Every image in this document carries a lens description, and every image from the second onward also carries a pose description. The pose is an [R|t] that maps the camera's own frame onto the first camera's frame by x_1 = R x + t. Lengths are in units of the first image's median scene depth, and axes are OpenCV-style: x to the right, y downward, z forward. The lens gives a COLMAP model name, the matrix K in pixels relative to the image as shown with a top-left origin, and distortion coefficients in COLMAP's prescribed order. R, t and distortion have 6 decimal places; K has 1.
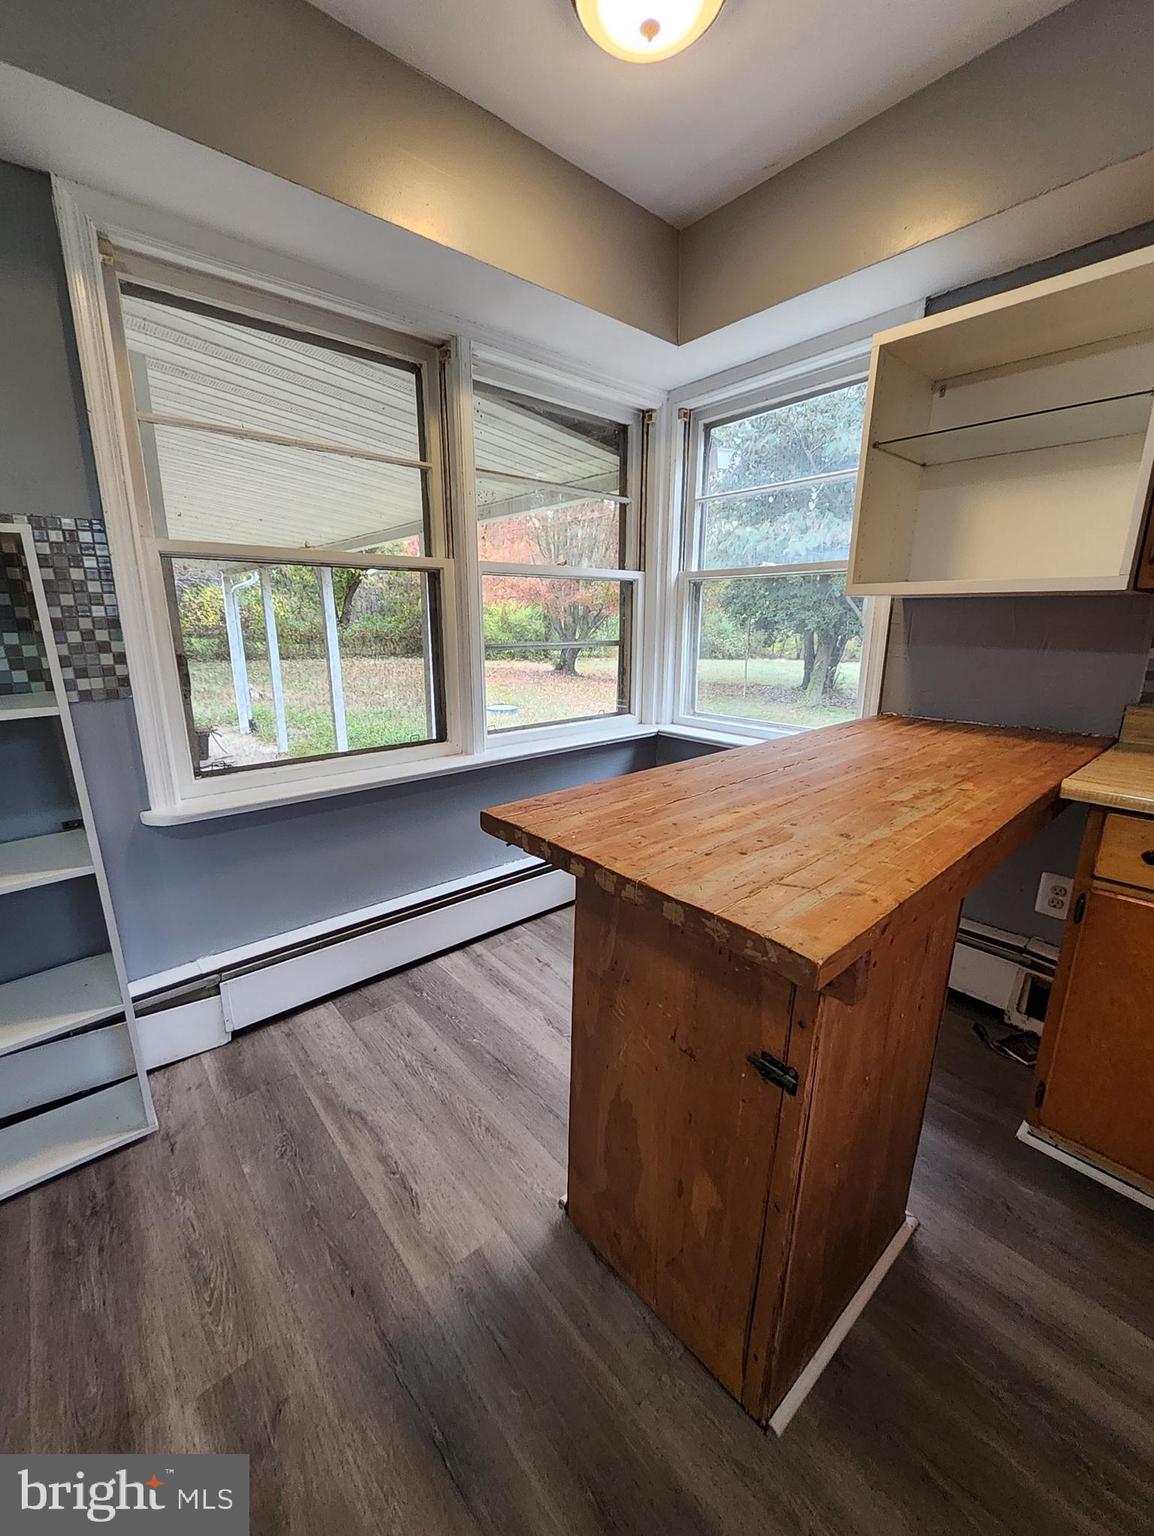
lens RADIAL K [[608.5, 0, 575.6], [0, 608.5, 765.9], [0, 0, 1]] dist [0.005910, -0.006651]
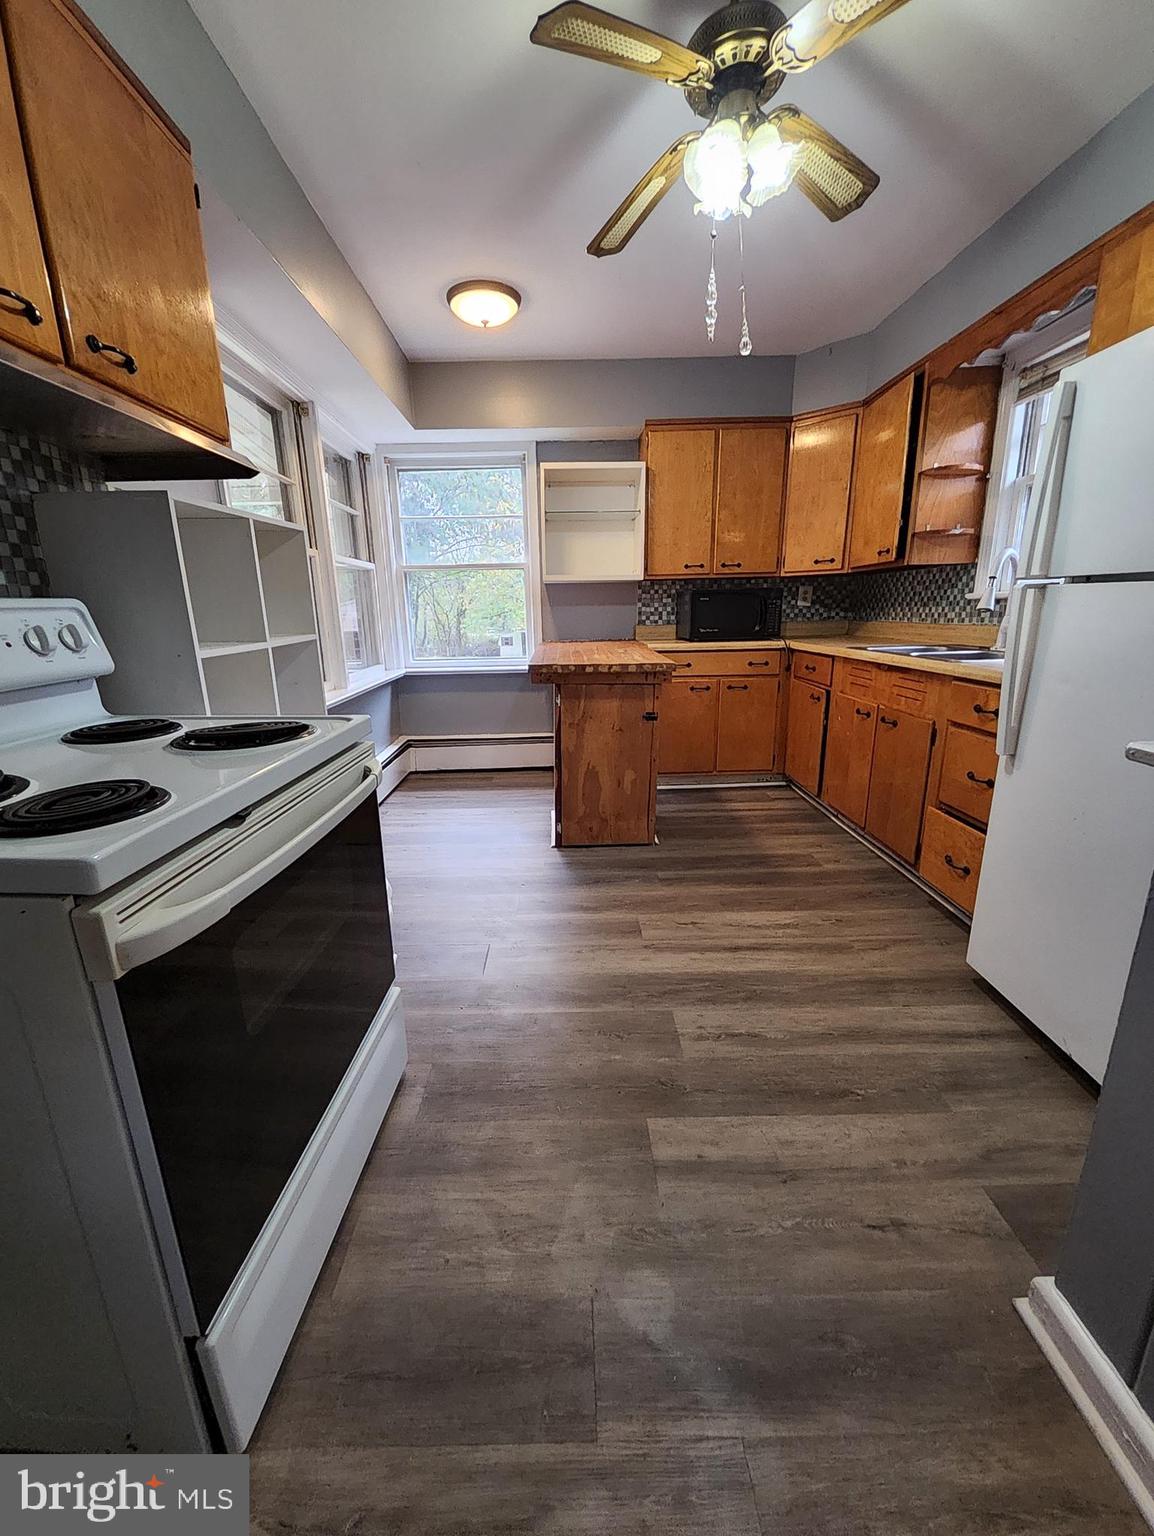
lens RADIAL K [[608.5, 0, 573.0], [0, 608.5, 773.9], [0, 0, 1]] dist [0.005910, -0.006651]
pose [[0.645701, -0.215765, 0.732472, -1.221357], [0.200179, 0.973530, 0.110309, 0.168286], [-0.736885, 0.075399, 0.671801, -0.467353]]
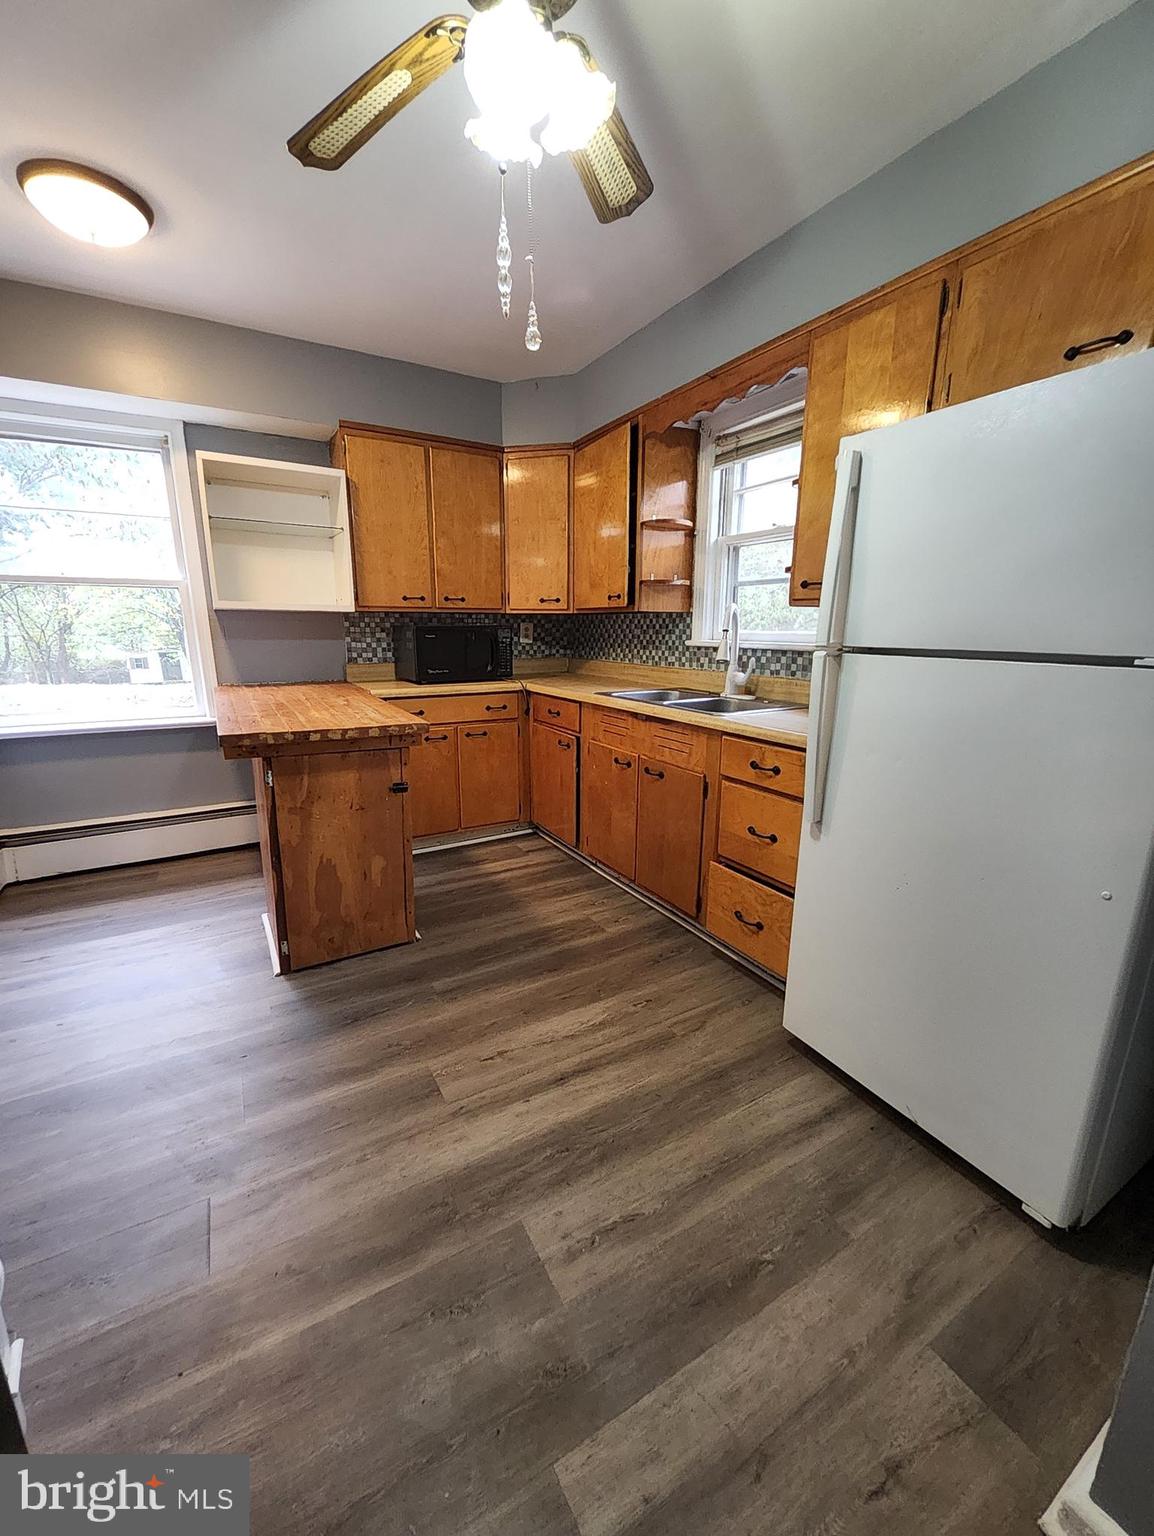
lens RADIAL K [[608.5, 0, 577.0], [0, 608.5, 776.7], [0, 0, 1]] dist [0.005910, -0.006651]
pose [[0.191768, -0.234972, 0.952897, -1.019323], [0.223352, 0.955889, 0.190761, 0.051329], [-0.955688, 0.176249, 0.235790, -0.206116]]
